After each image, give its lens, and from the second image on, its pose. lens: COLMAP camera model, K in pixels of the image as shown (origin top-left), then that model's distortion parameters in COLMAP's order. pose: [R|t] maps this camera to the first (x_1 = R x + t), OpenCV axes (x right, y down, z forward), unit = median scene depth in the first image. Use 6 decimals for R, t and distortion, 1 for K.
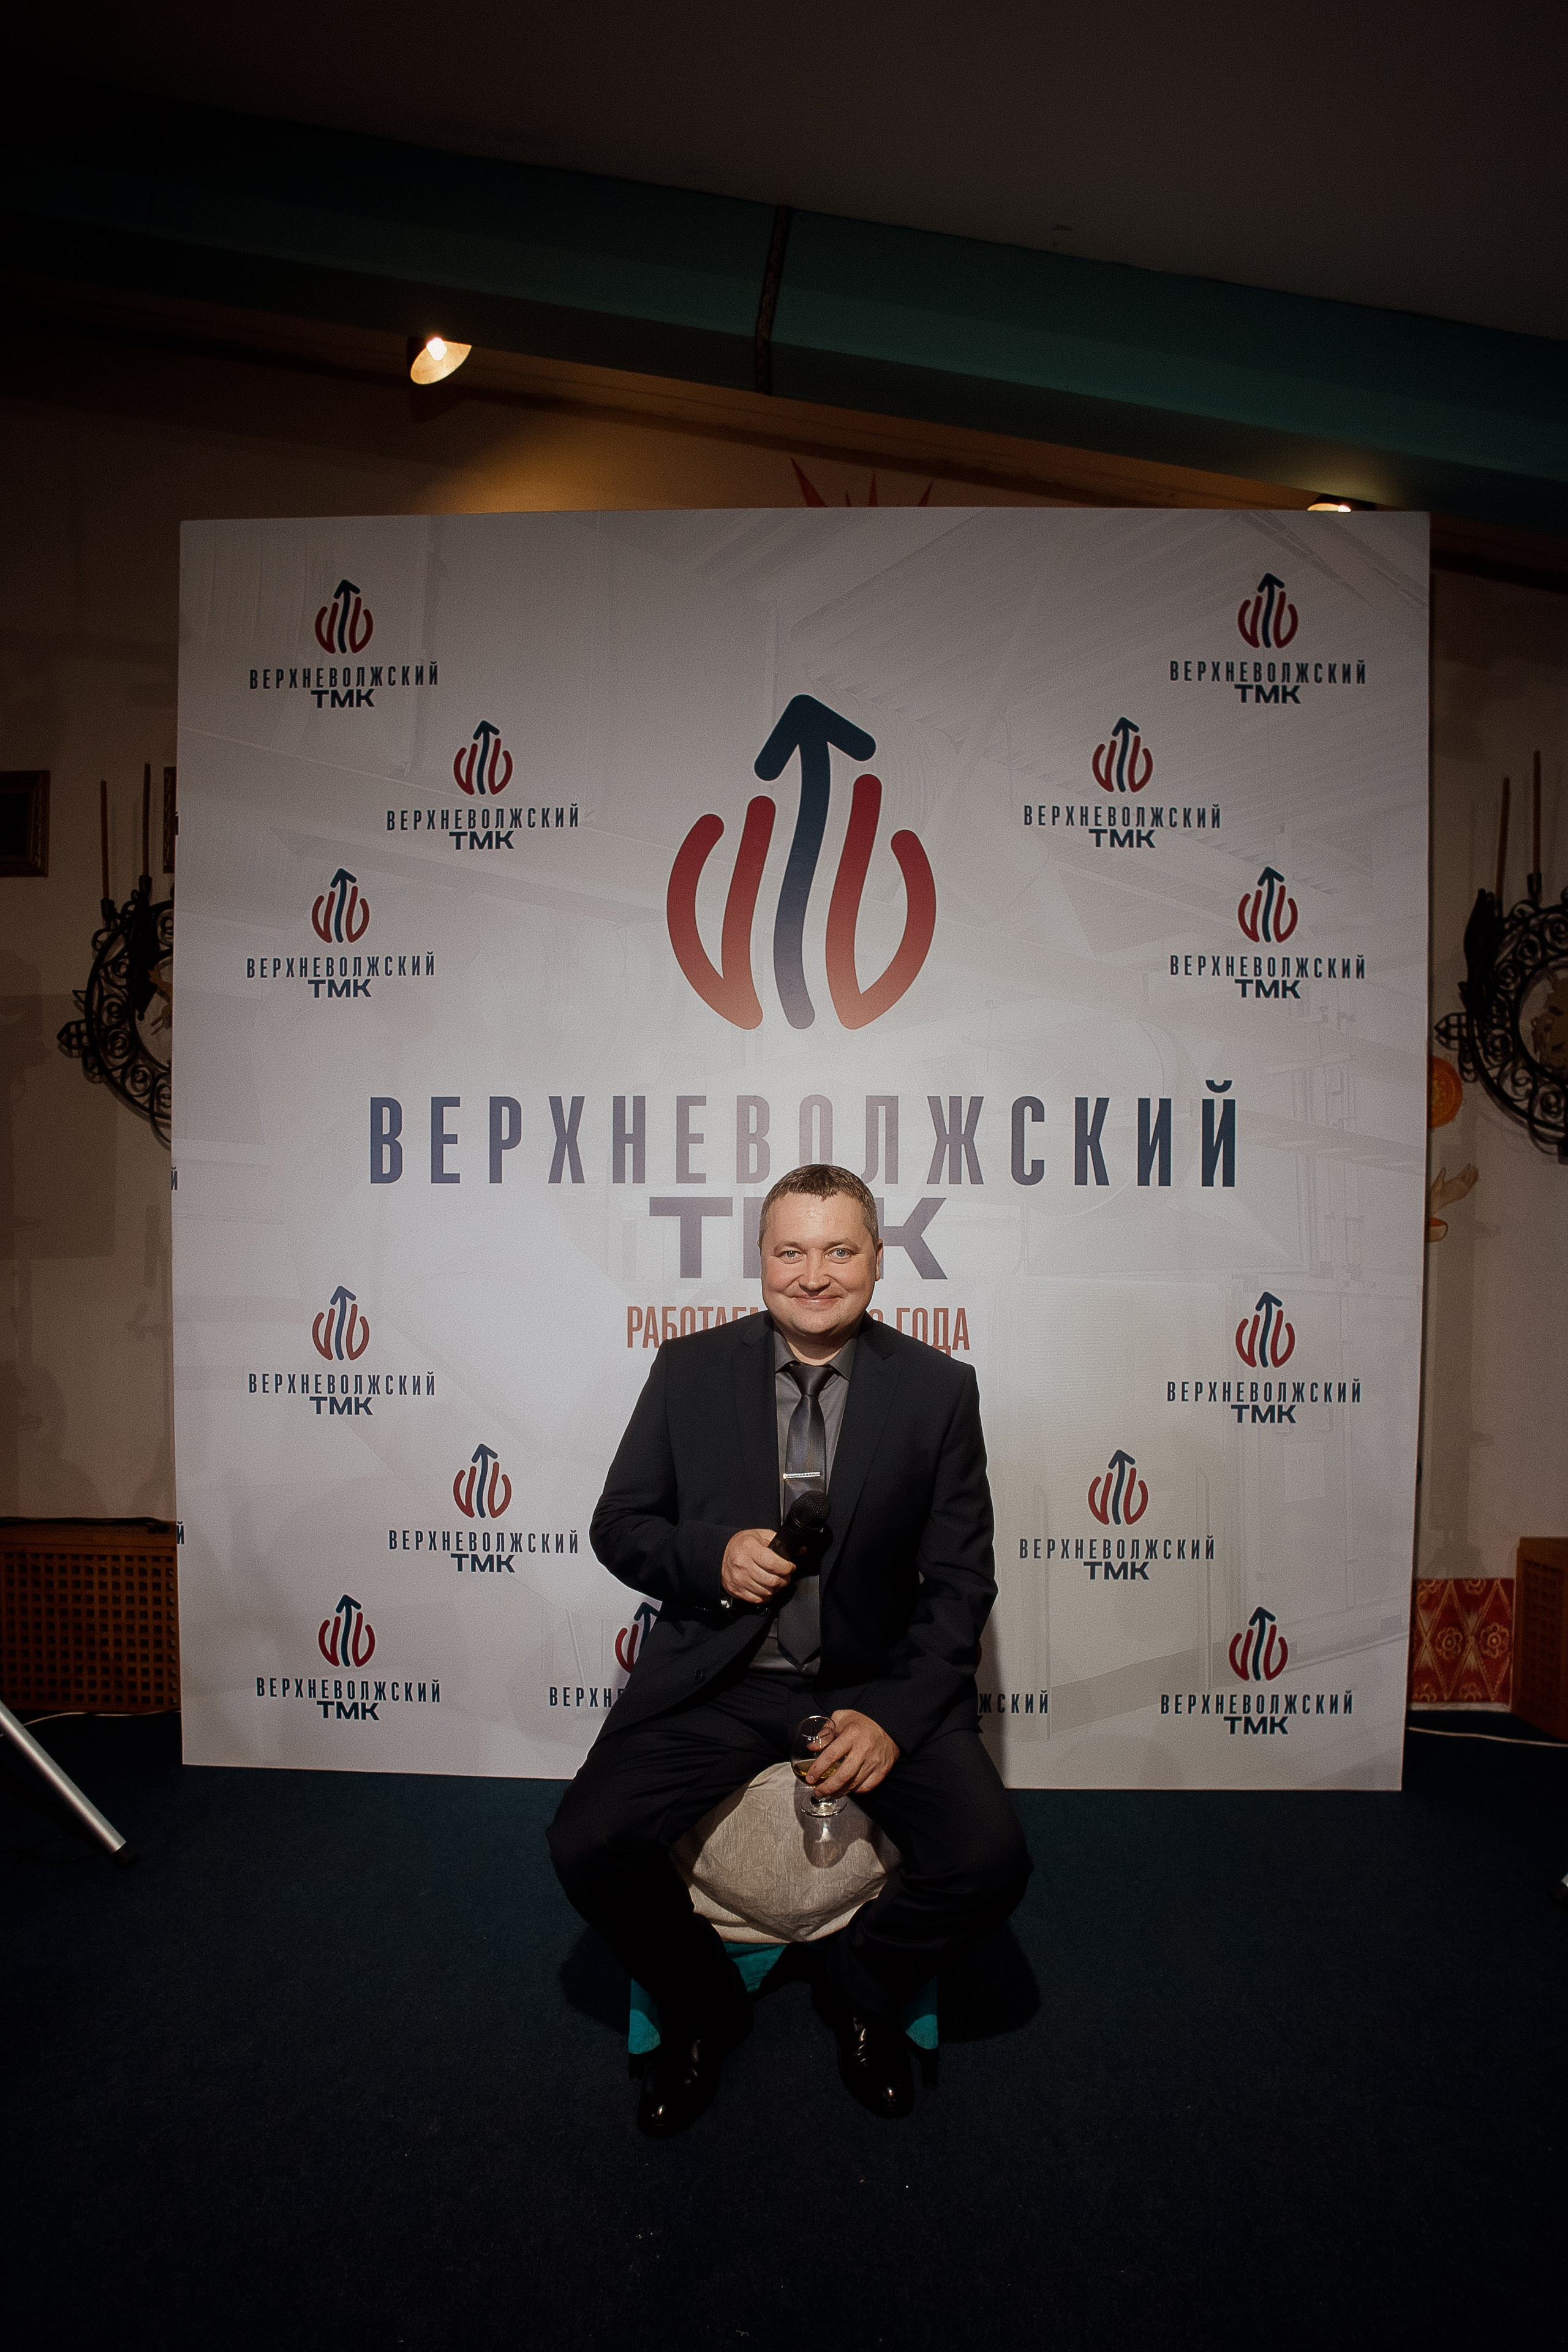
lens RADIAL K [[1200.8, 0, 797.2], [0, 1200.8, 1360.1], [0, 0, 1]] dist [-0.063452, 0.019506]
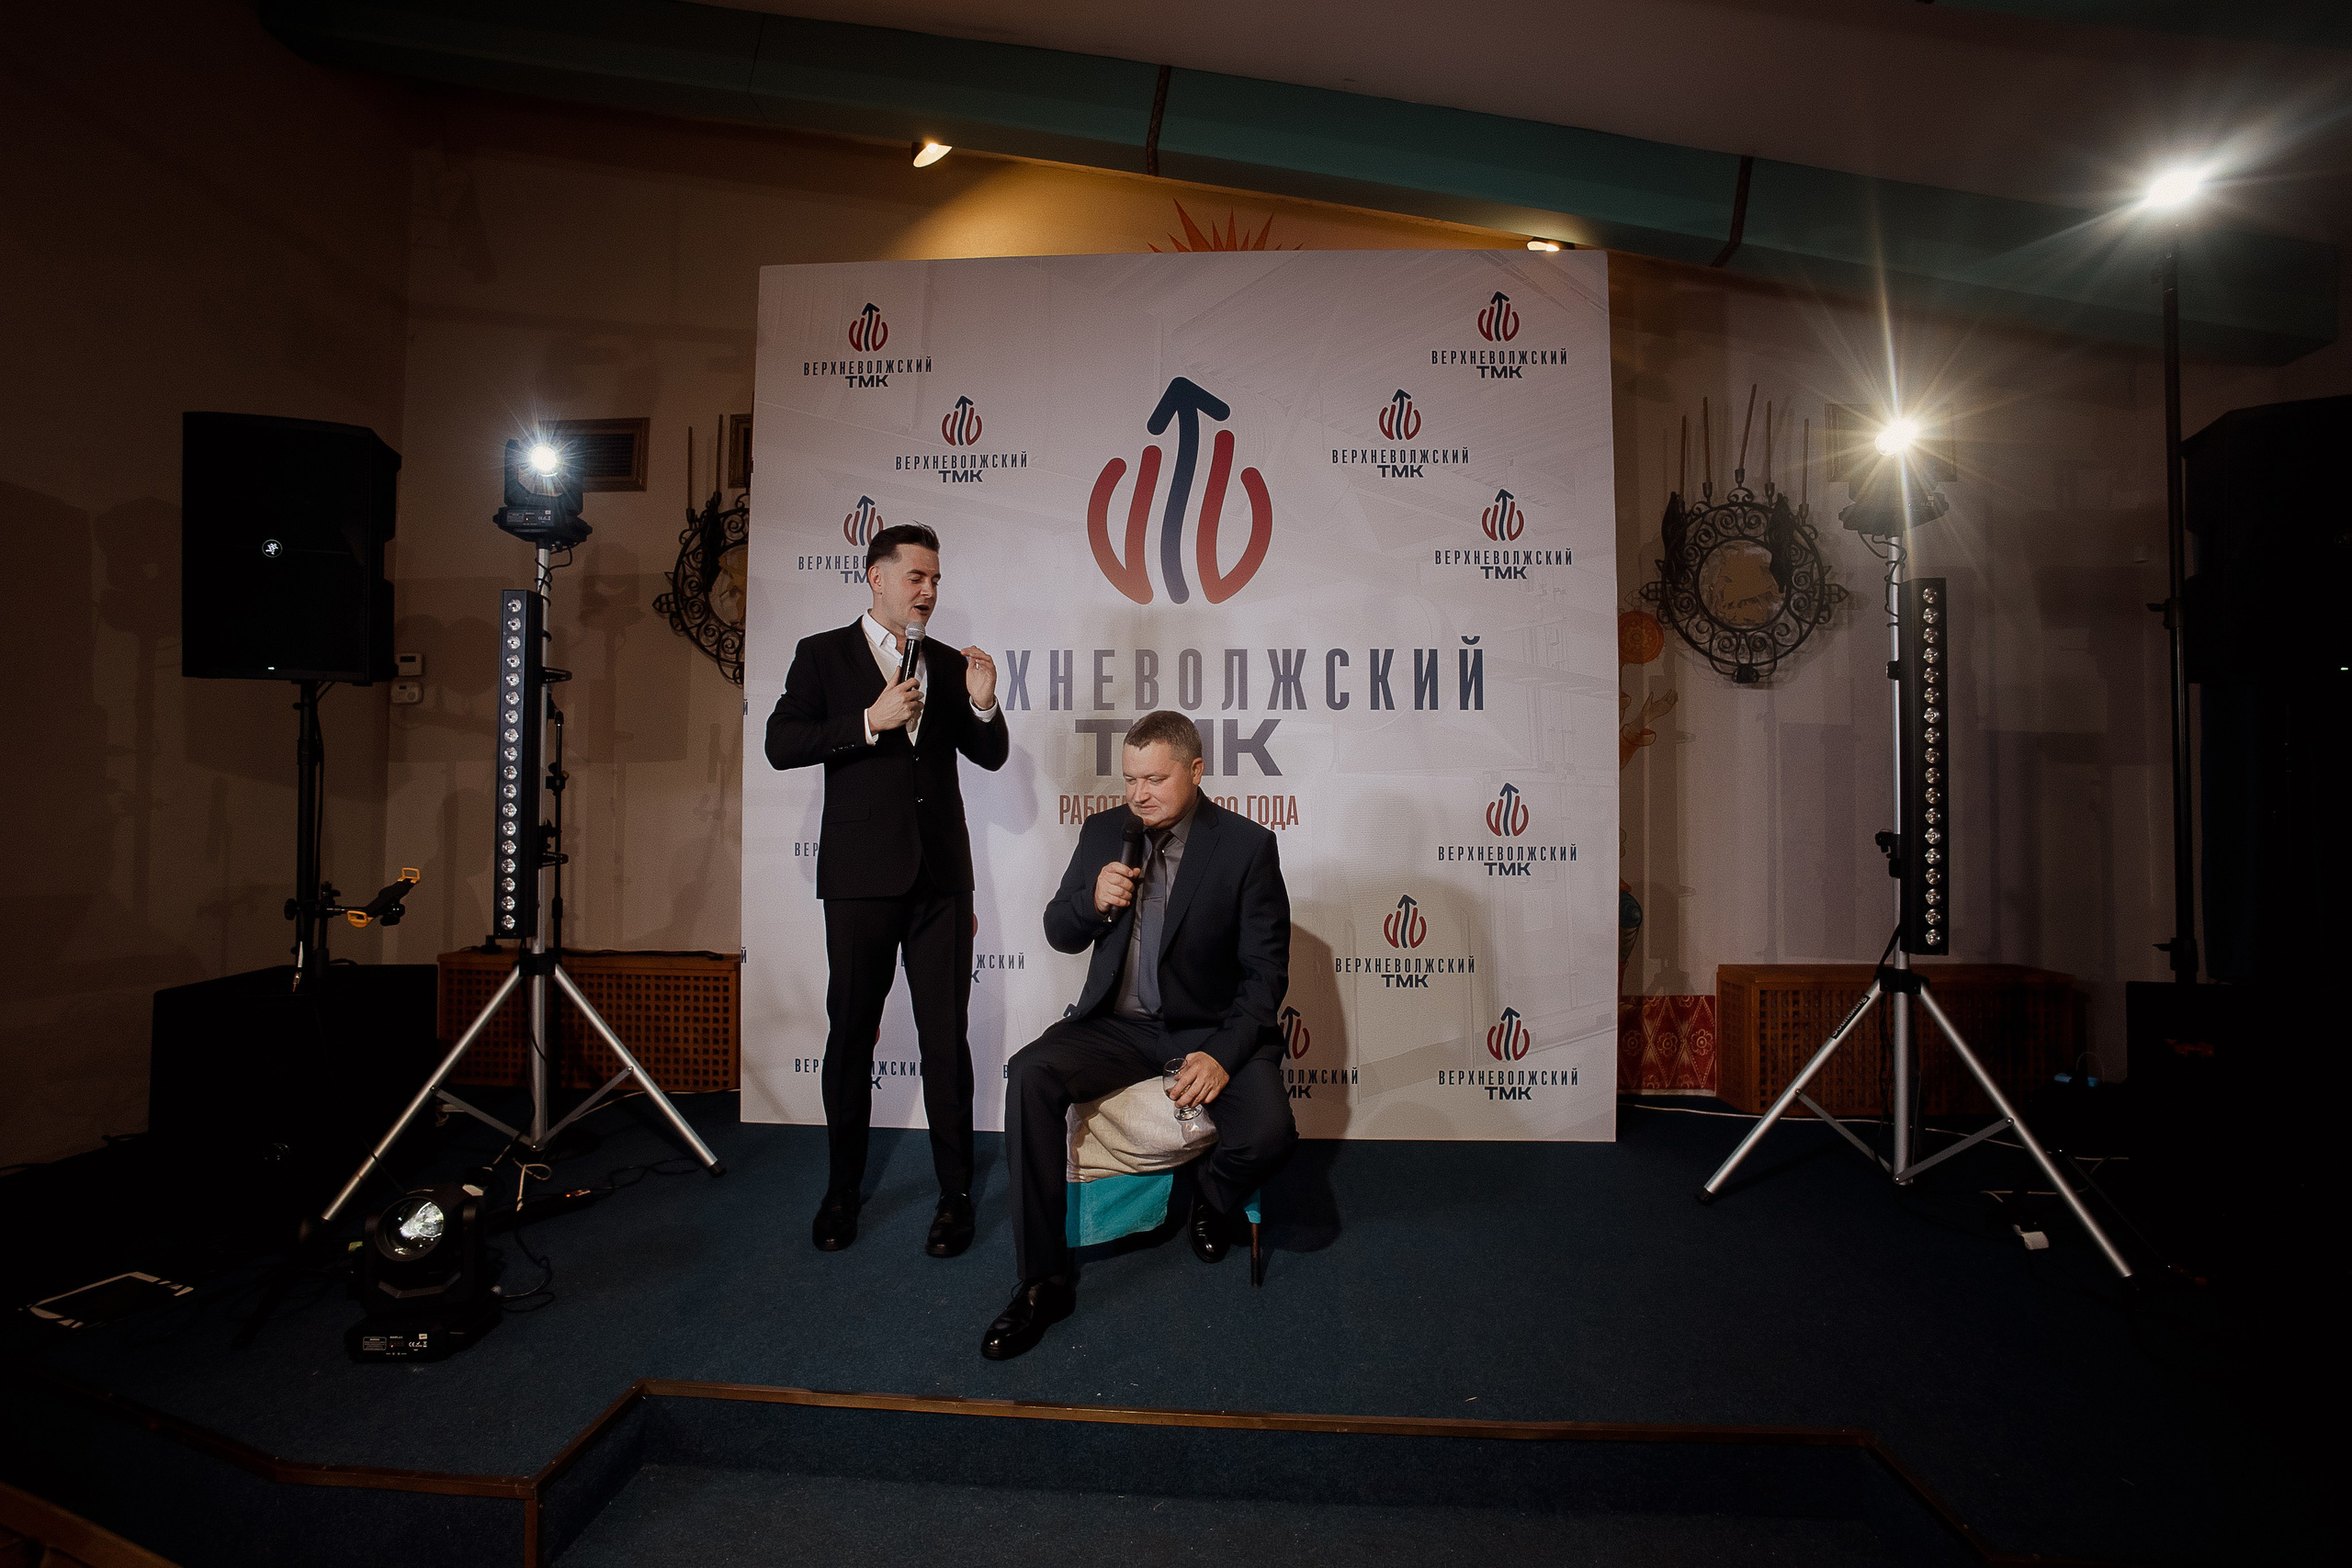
lens RADIAL K [[1073.1, 0, 1170.5], [0, 1073.1, 779.7], [0, 0, 1]] dist [-0.072393, 0.025636]
pose [[0.999723, -0.003880, -0.023222, 0.021219], [0.002347, 0.997840, -0.065647, 0.021385], [0.023426, 0.065575, 0.997573, -0.281823]]
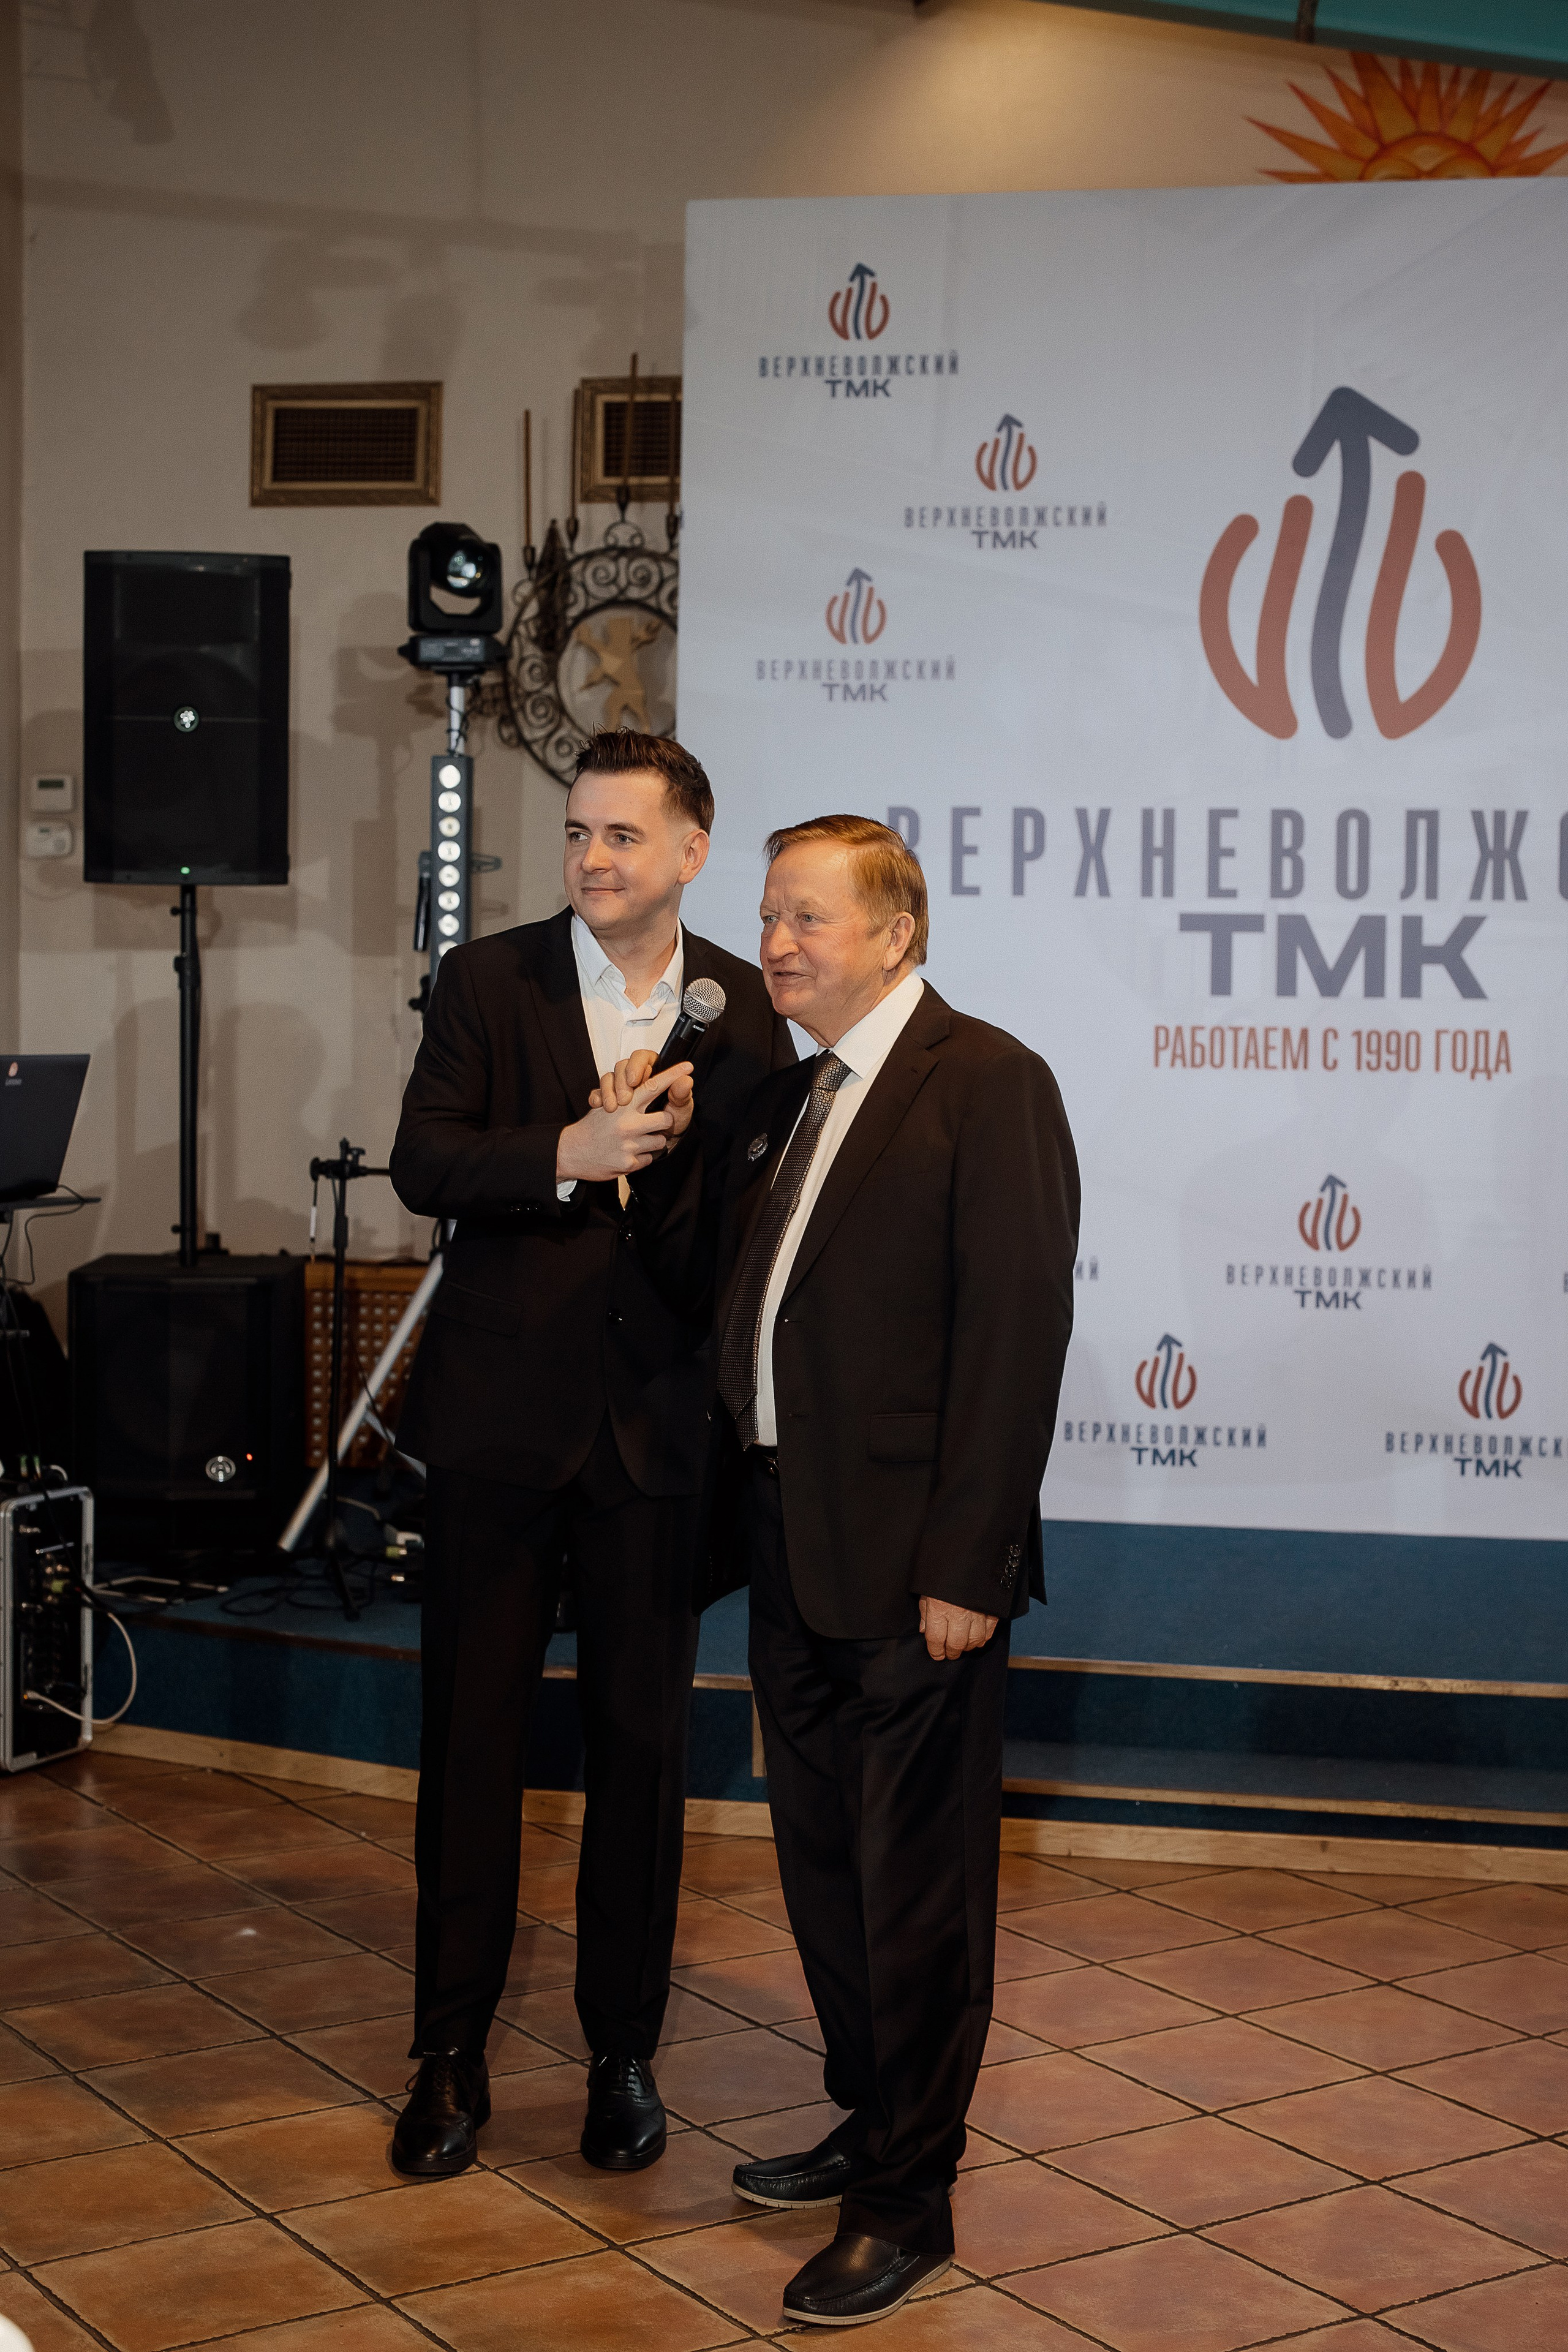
lens RADIAL K [[3564.1, 0, 784.6], [0, 3564.1, 1174.1], [0, 0, 1]] dist [-0.052474, 0.000000]
pose [[0.989809, 0.012048, -0.141890, -0.027451], [-0.008814, 0.999687, 0.023398, 0.010425], [0.142127, -0.021909, 0.989606, -1.903633]]
